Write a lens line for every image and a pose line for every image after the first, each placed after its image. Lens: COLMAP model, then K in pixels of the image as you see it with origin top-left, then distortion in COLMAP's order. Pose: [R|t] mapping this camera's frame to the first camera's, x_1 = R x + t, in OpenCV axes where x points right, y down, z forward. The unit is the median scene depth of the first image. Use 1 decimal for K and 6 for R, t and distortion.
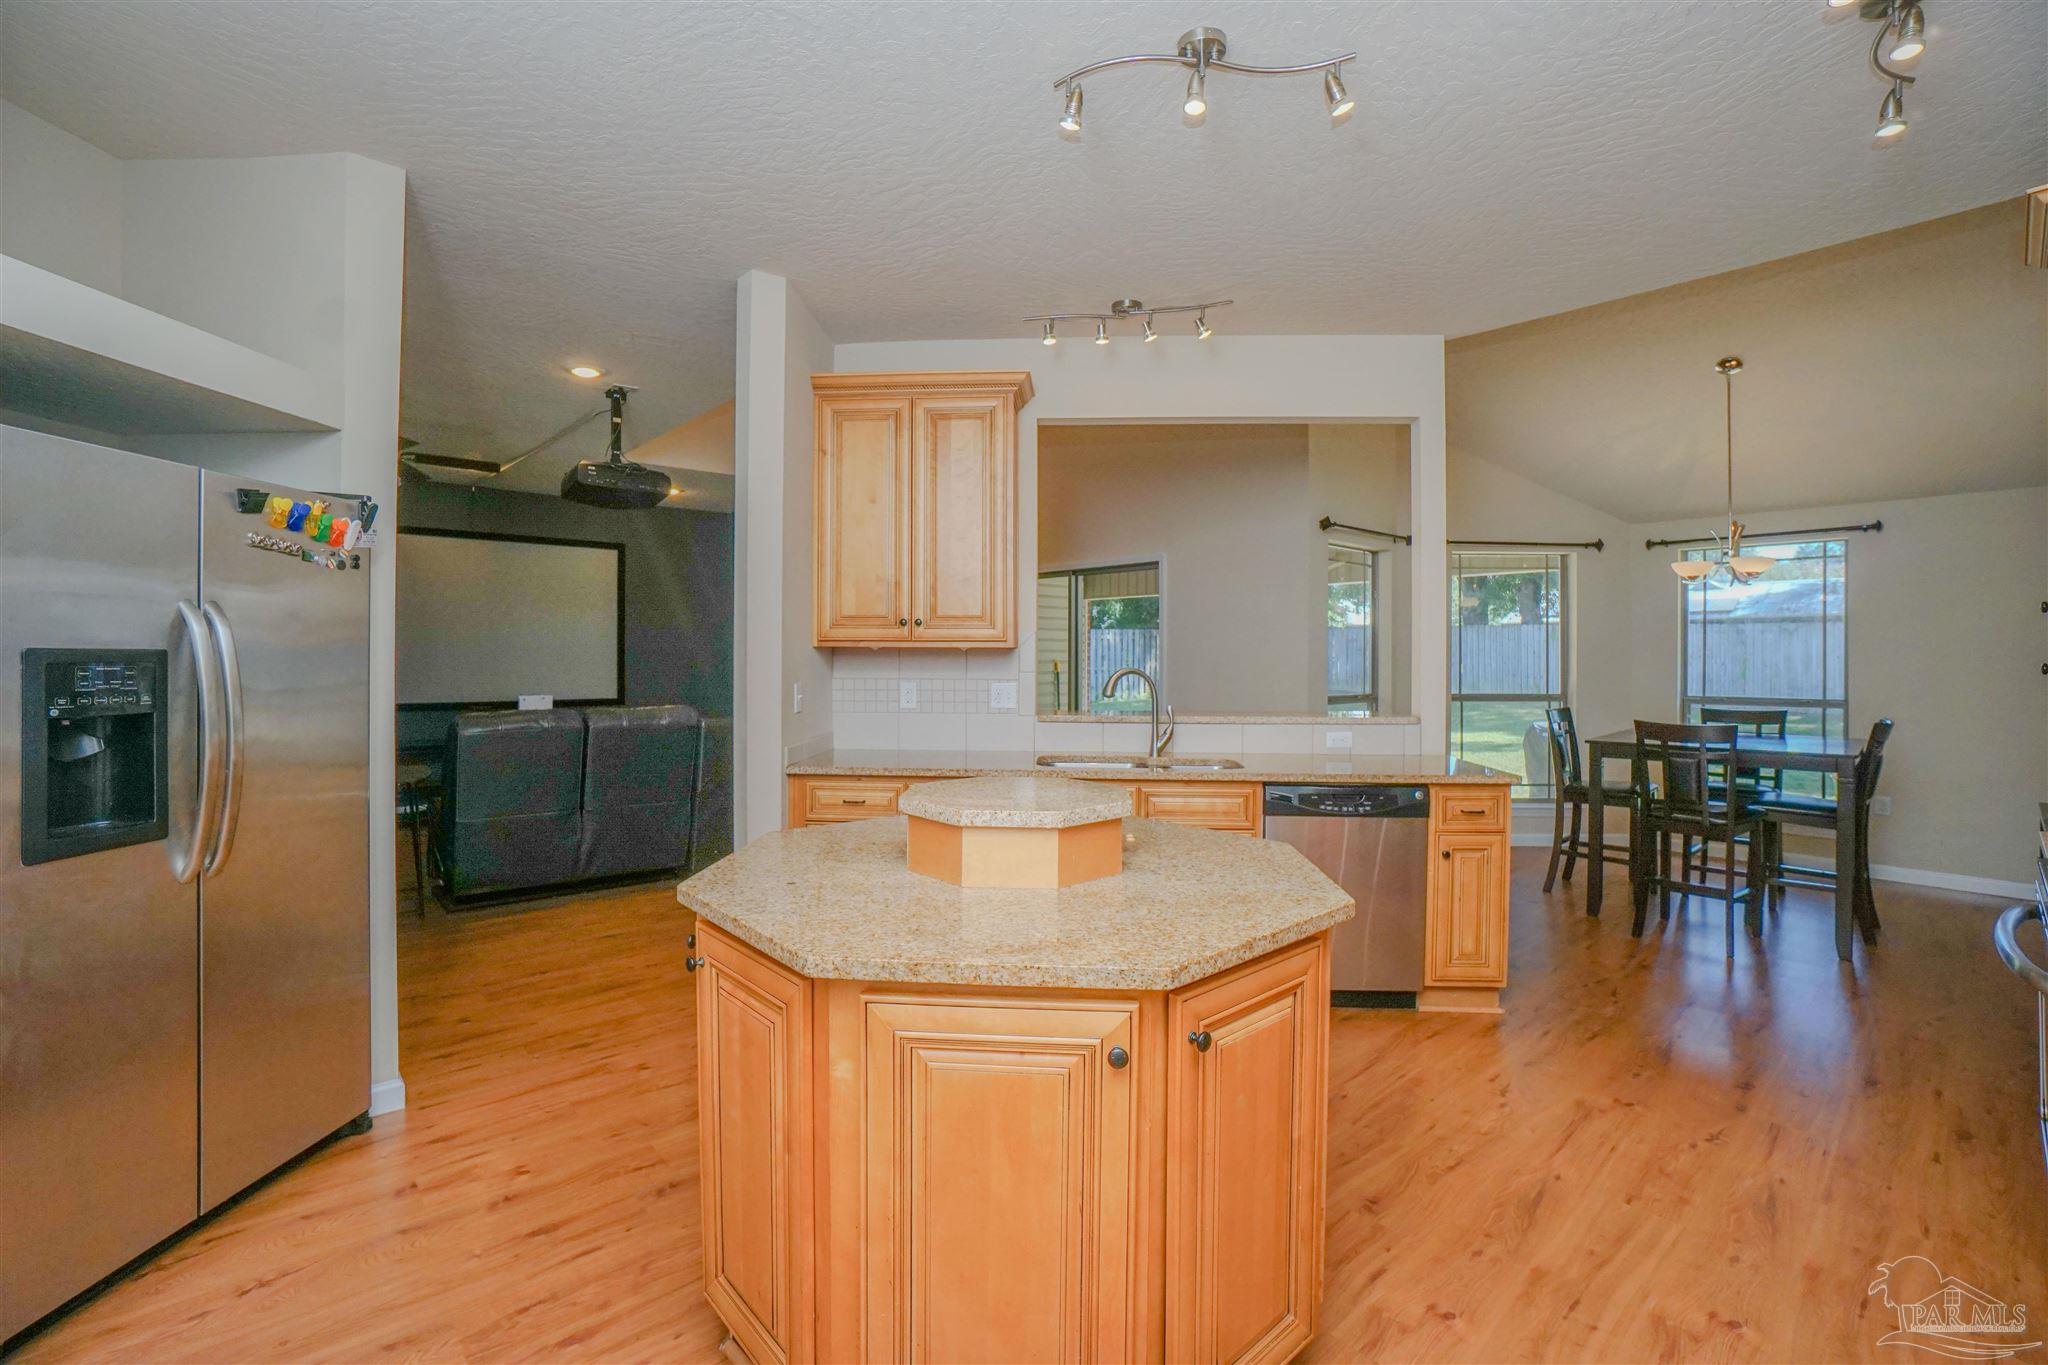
lens RADIAL K [[918.0, 0, 1028.3], [0, 918.0, 662.4], [0, 0, 1]] dist [-0.041191, 0.013776]
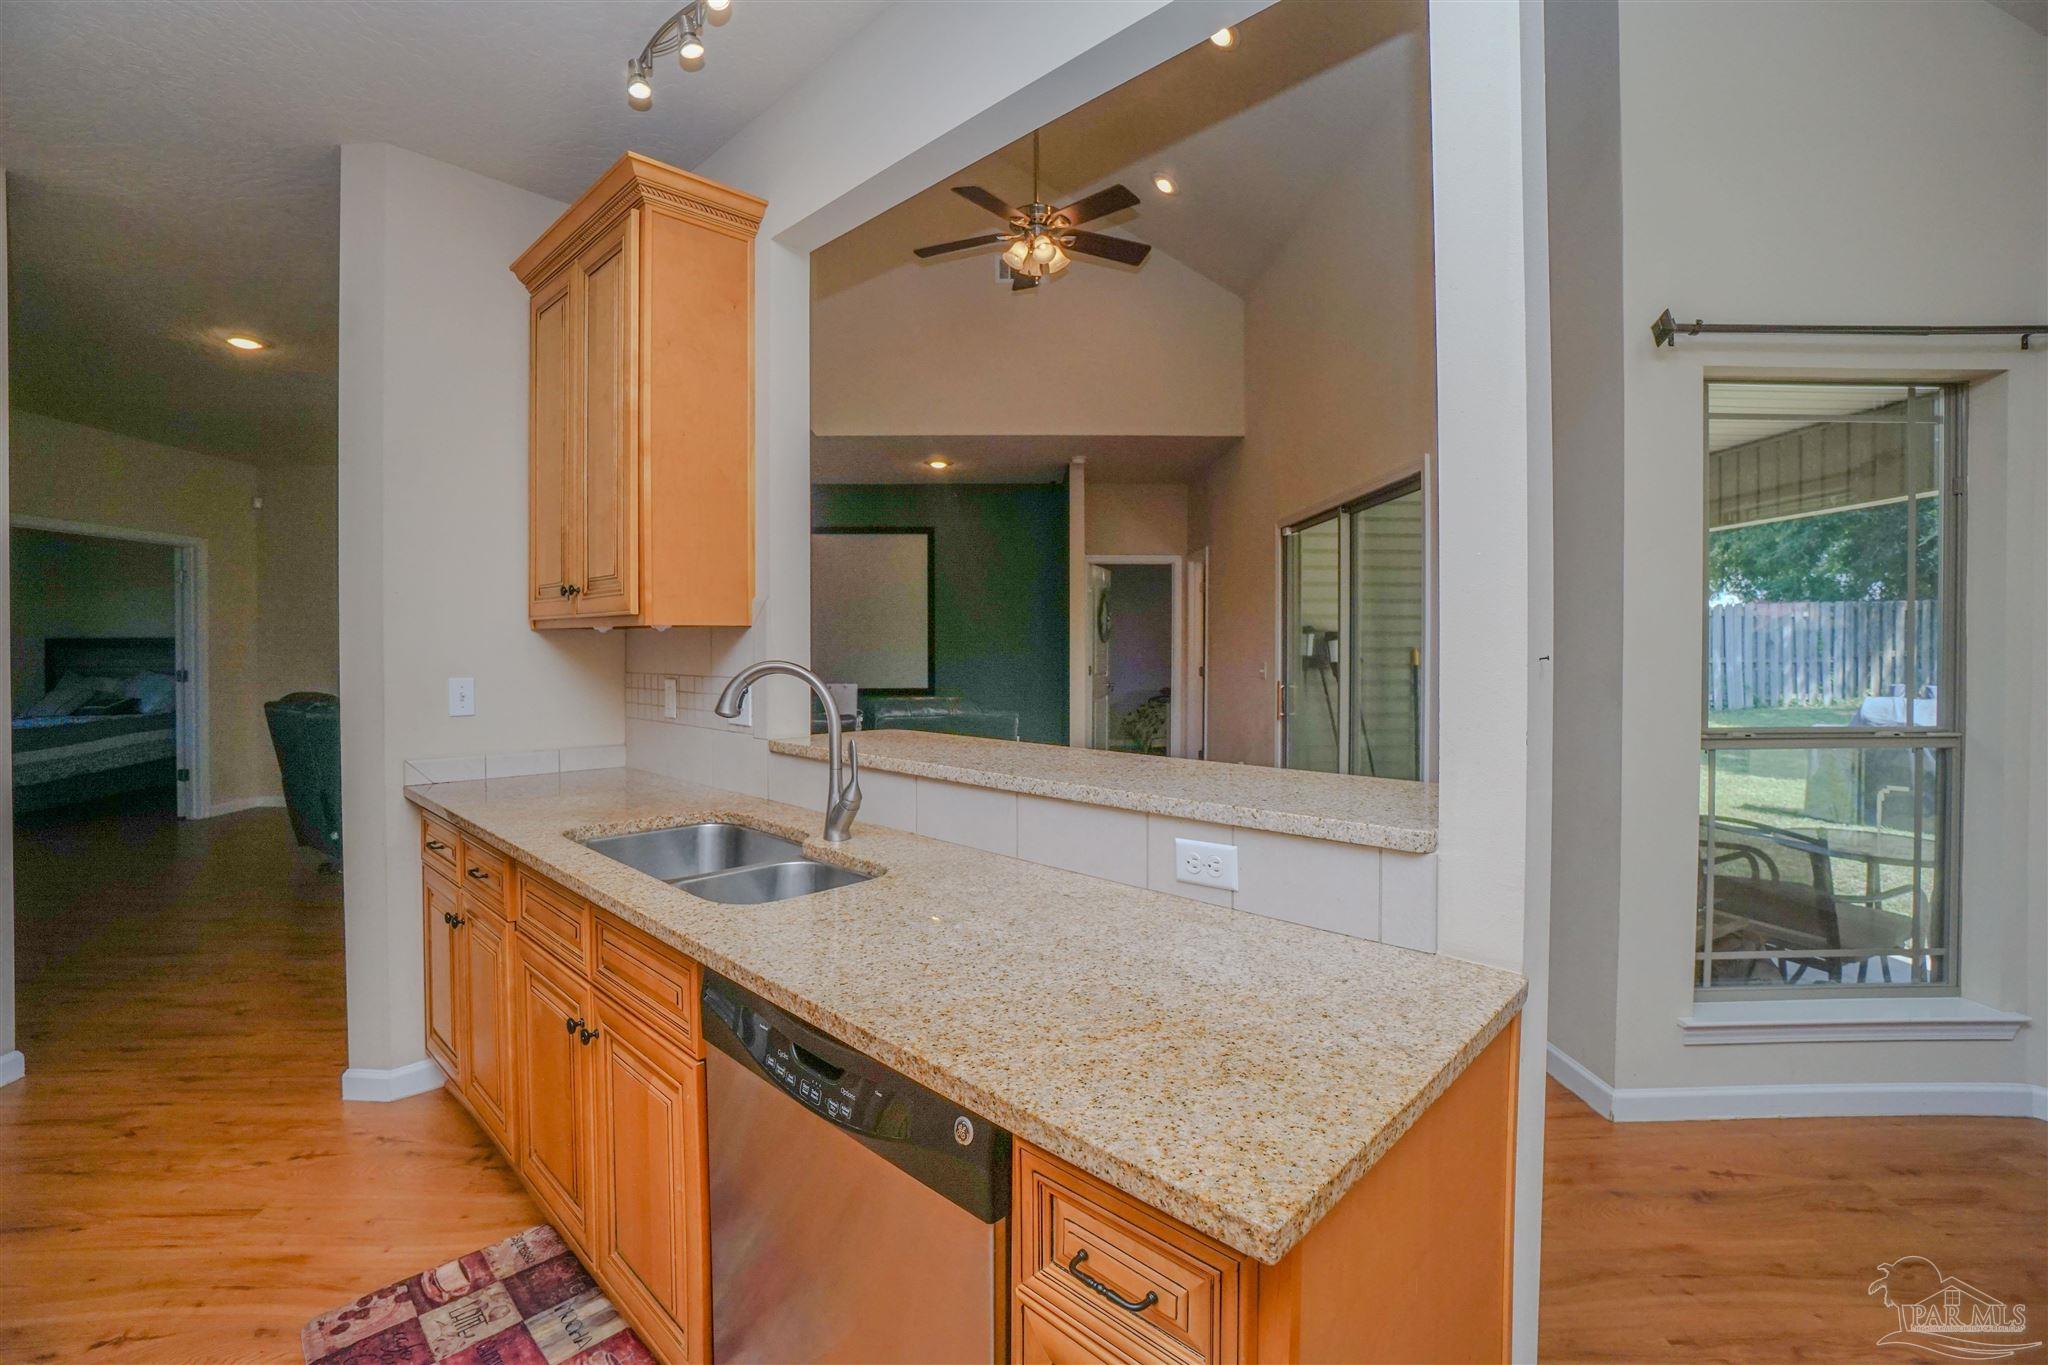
lens RADIAL K [[918.0, 0, 1028.3], [0, 918.0, 662.4], [0, 0, 1]] dist [-0.041191, 0.013776]
pose [[0.748286, 0.011151, -0.663282, 0.383799], [-0.003772, 0.999914, 0.012556, -0.000693], [0.663365, -0.006894, 0.748264, 0.488505]]
